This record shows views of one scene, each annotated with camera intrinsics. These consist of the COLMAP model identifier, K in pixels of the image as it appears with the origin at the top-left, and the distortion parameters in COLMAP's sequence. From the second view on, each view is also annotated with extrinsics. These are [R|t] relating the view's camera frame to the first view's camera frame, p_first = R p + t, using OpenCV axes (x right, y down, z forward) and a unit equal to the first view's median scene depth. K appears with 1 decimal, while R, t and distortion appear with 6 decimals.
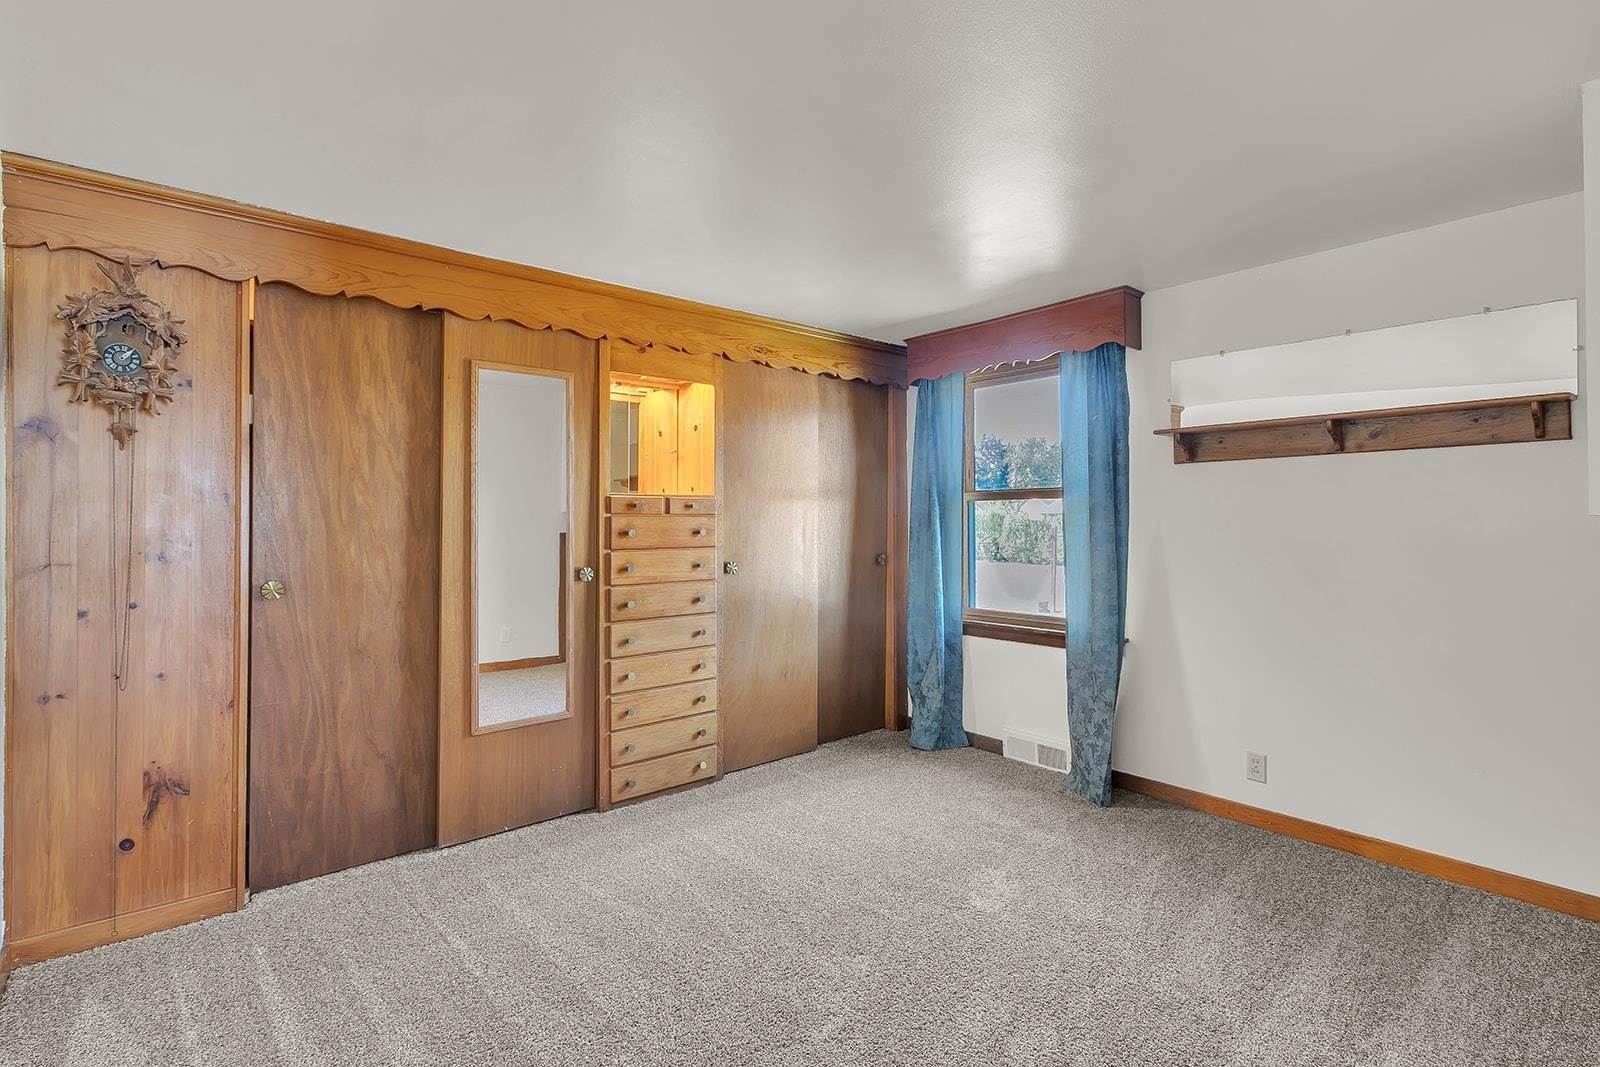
lens RADIAL K [[749.5, 0, 800.1], [0, 749.5, 509.3], [0, 0, 1]] dist [0.000409, -0.000080]
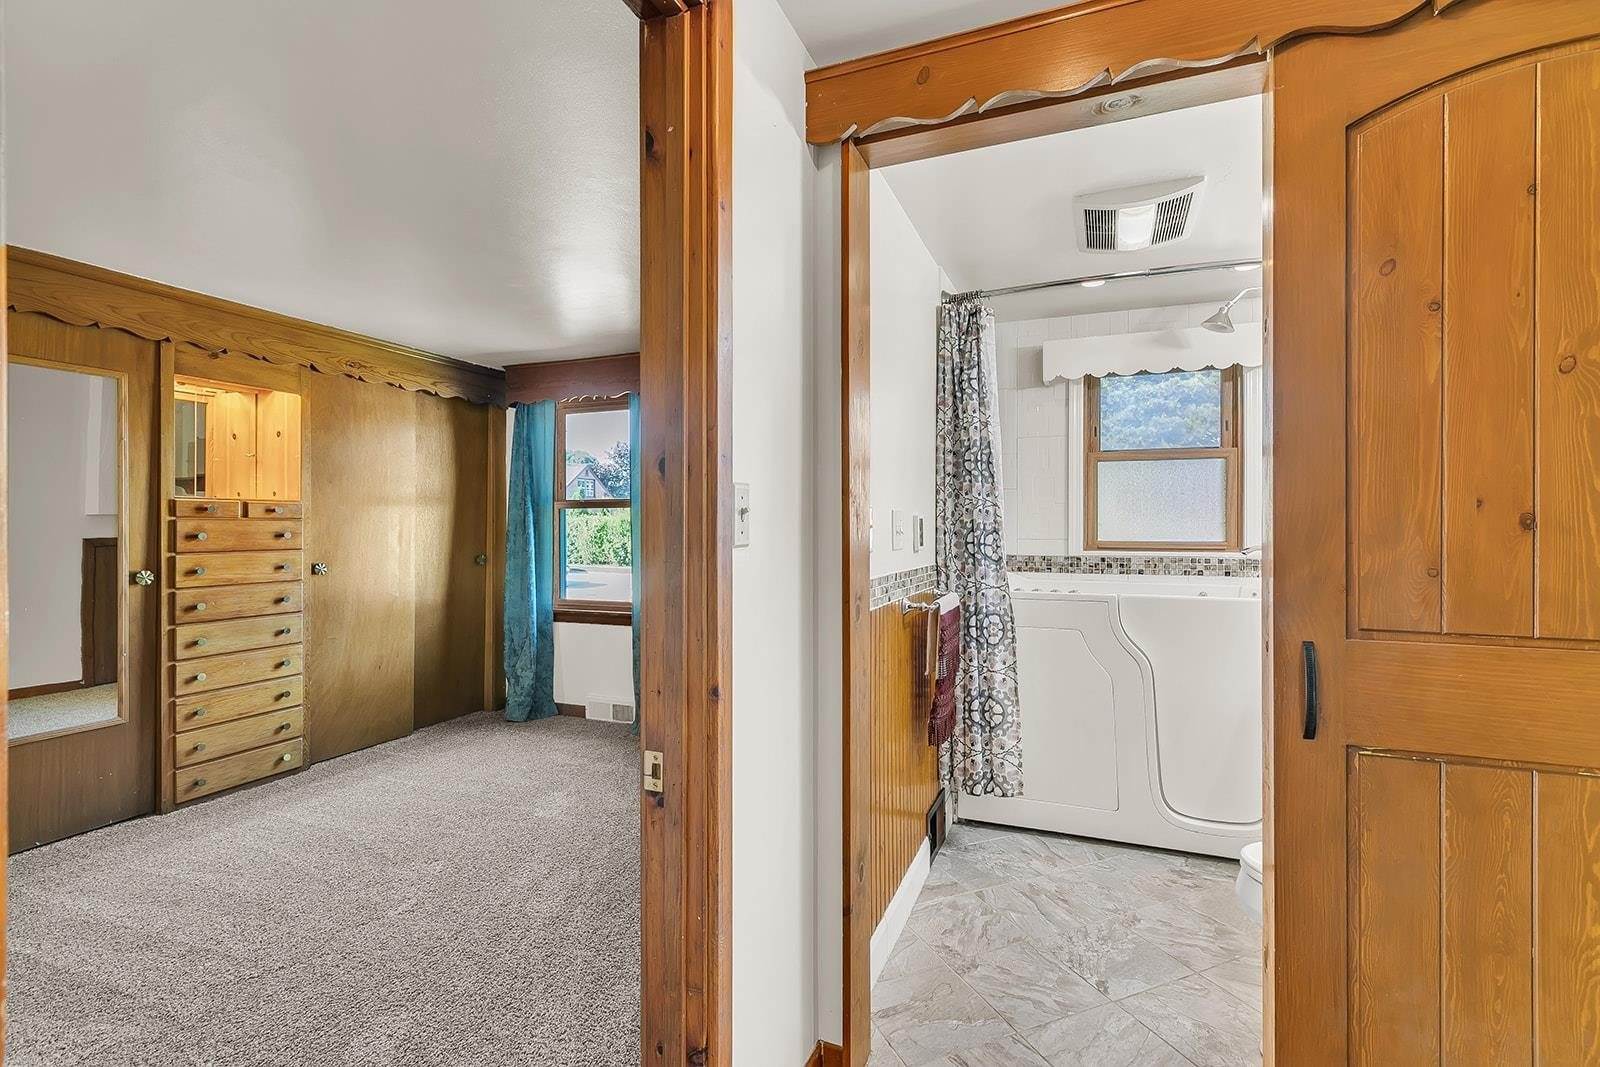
lens RADIAL K [[731.1, 0, 803.0], [0, 731.1, 525.9], [0, 0, 1]] dist [0.004412, -0.000543]
pose [[0.883663, 0.003273, 0.468113, 0.027472], [-0.010055, 0.999878, 0.011990, -0.002117], [-0.468016, -0.015303, 0.883588, -0.237796]]
